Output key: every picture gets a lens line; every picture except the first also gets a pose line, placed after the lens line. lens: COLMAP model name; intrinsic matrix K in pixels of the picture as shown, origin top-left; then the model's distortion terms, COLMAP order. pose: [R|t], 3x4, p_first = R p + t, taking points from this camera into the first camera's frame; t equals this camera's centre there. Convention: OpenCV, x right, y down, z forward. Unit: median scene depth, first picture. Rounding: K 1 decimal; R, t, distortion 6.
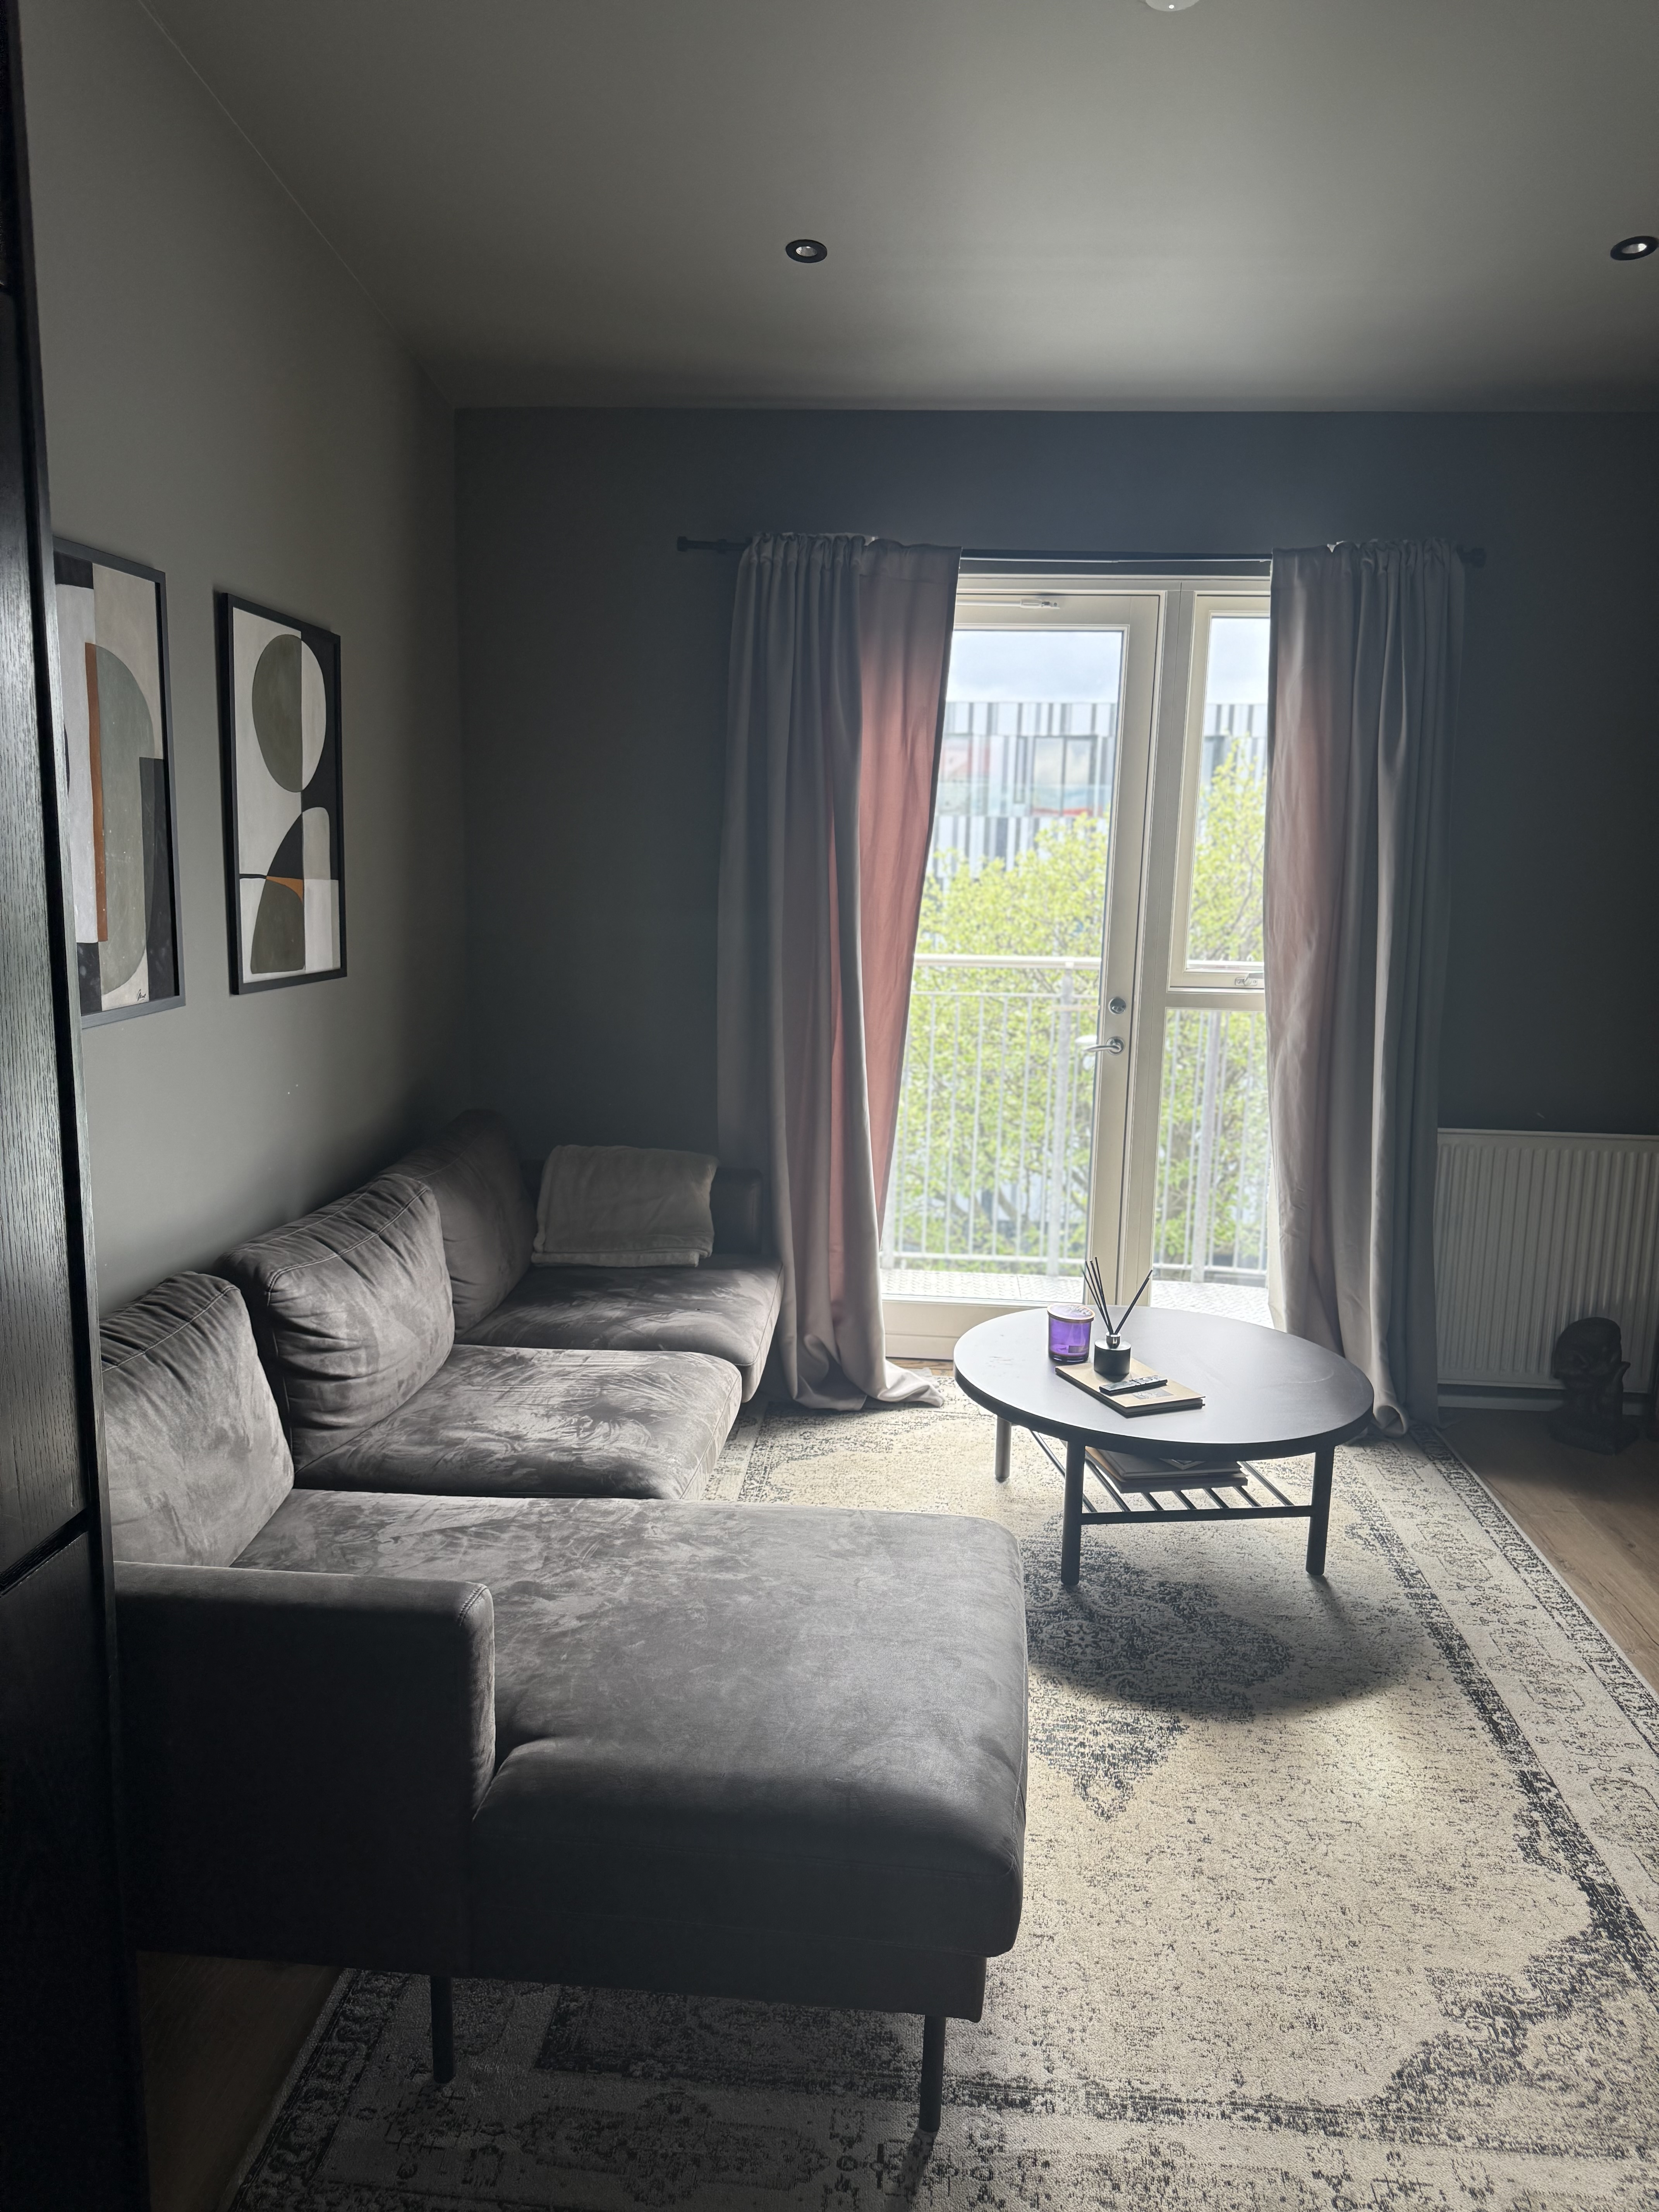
lens RADIAL K [[1576.6, 0, 830.4], [0, 1576.6, 1105.8], [0, 0, 1]] dist [-0.002070, -0.002968]
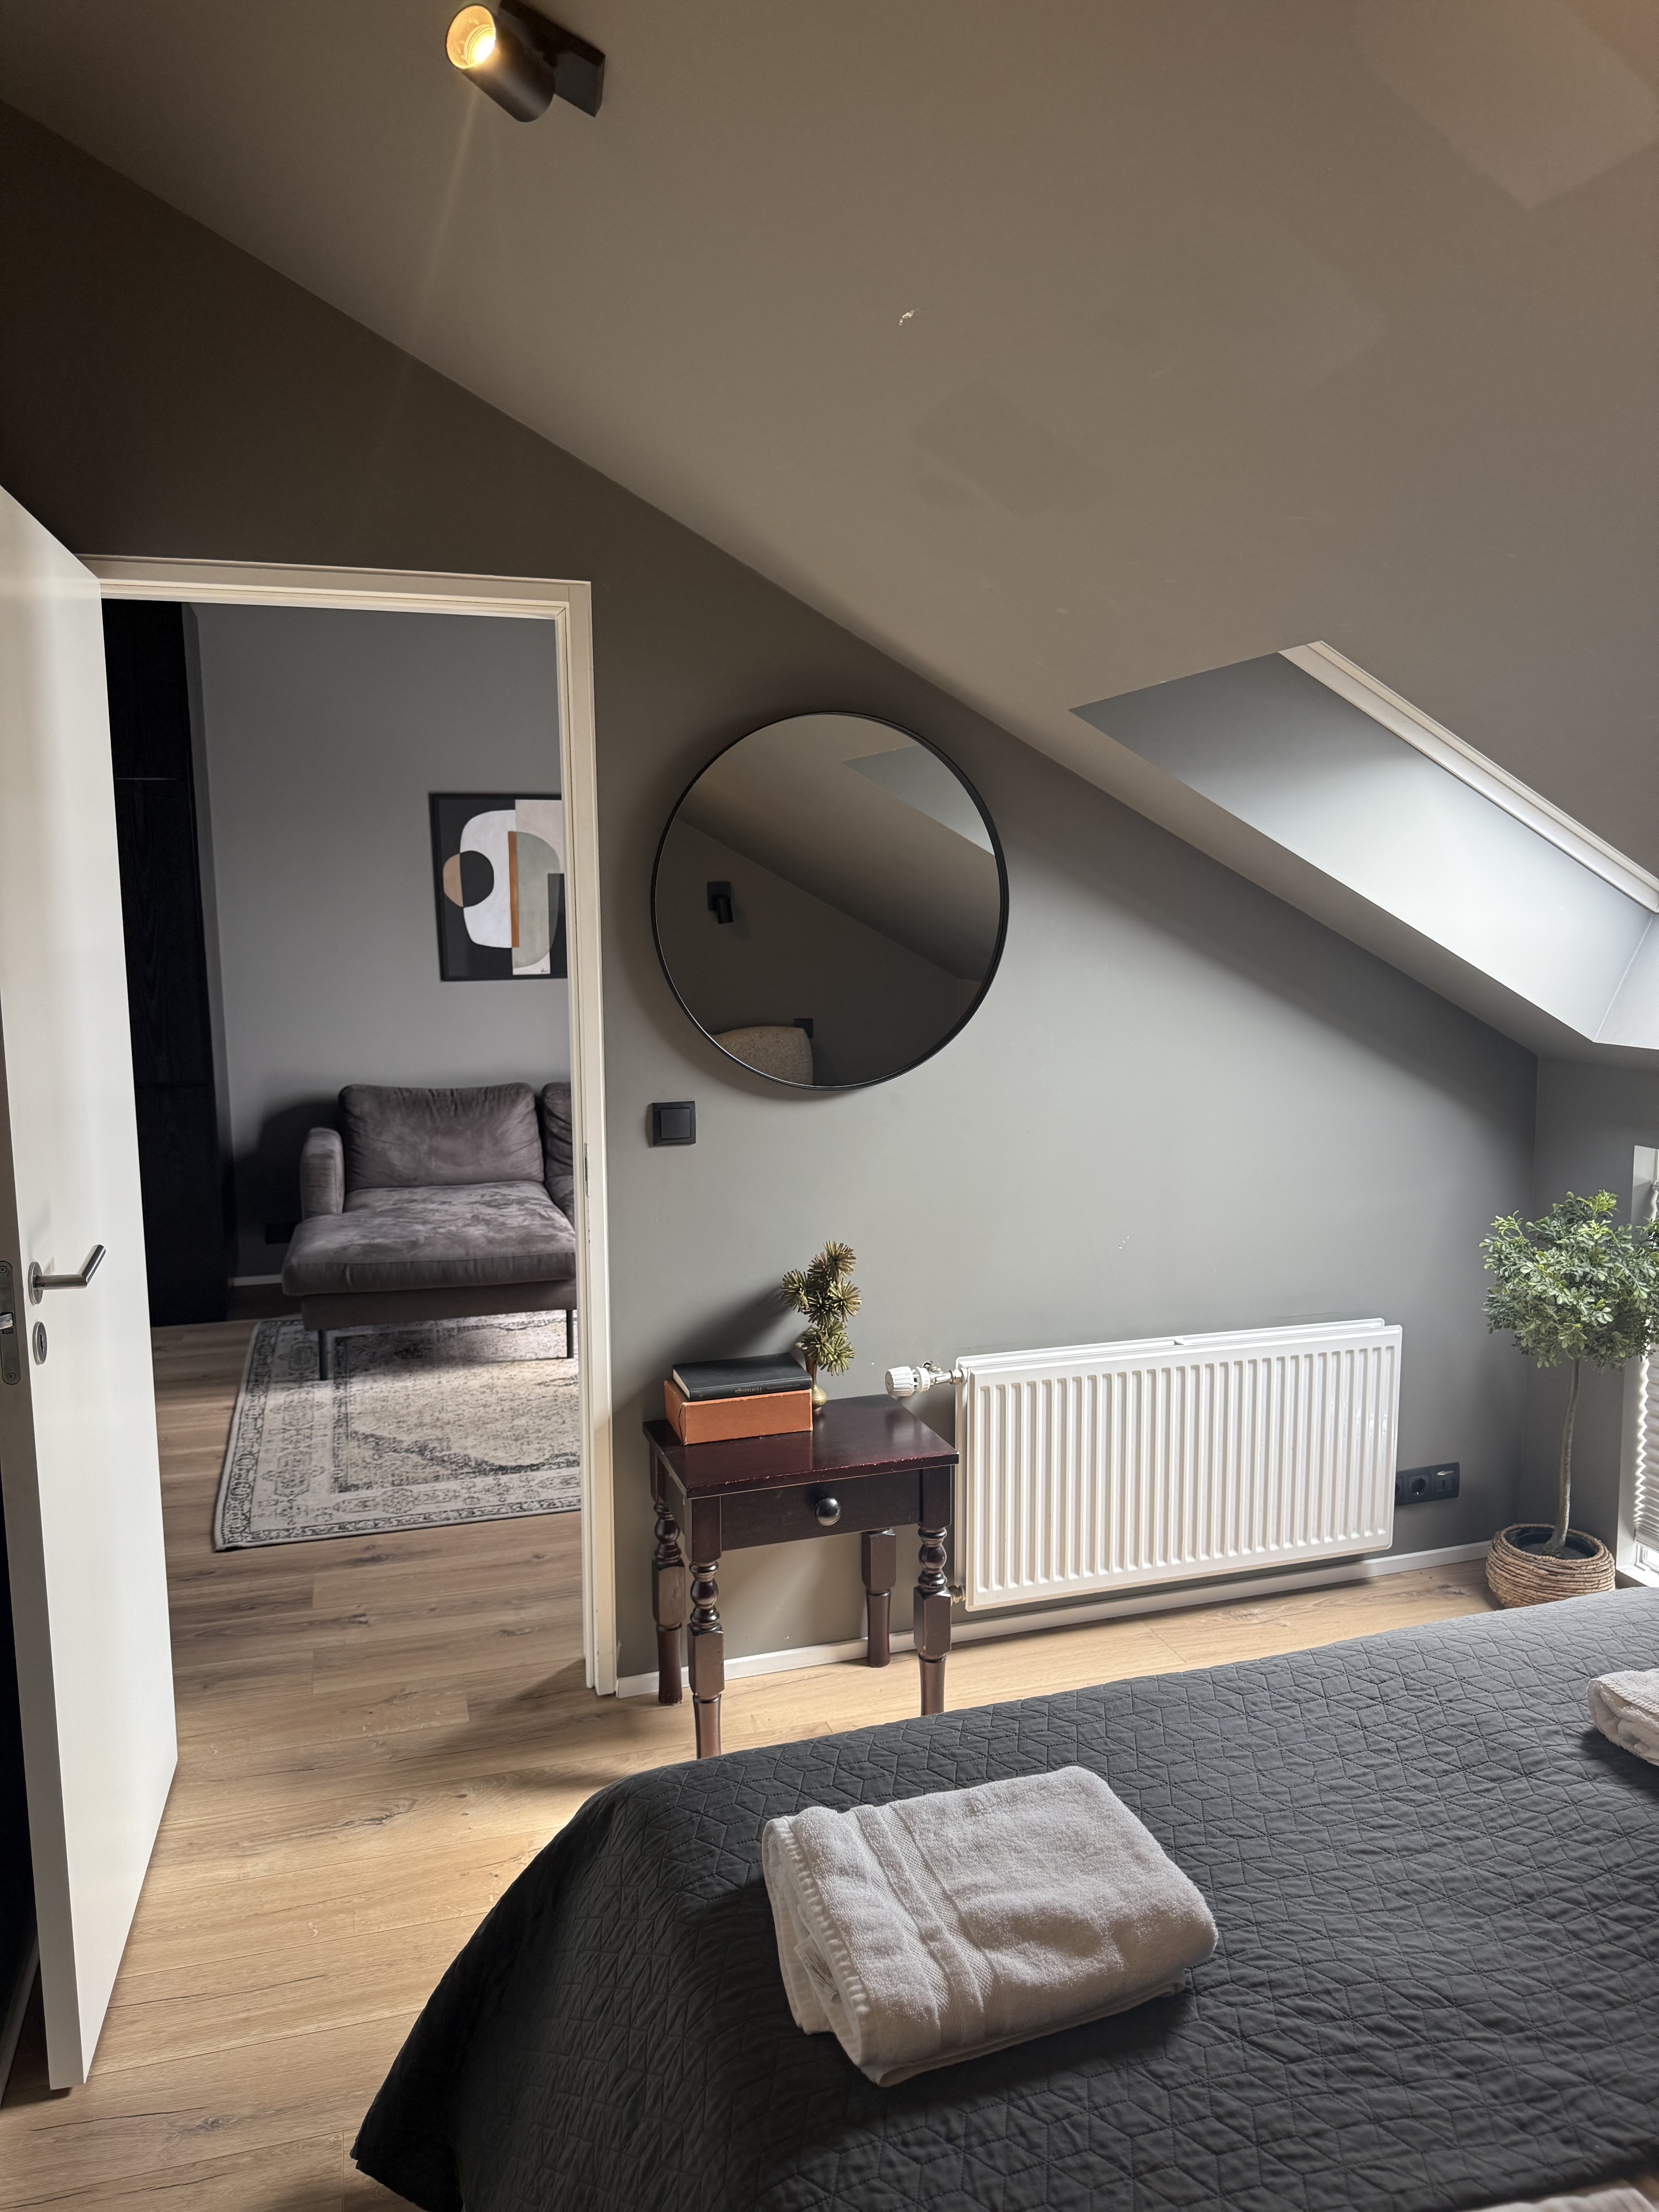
lens RADIAL K [[1576.6, 0, 831.8], [0, 1576.6, 1108.2], [0, 0, 1]] dist [-0.002070, -0.002968]
pose [[0.358783, 0.084445, -0.929593, 2.676113], [-0.132975, 0.990366, 0.038643, -0.018725], [0.923901, 0.109749, 0.366555, 0.738990]]
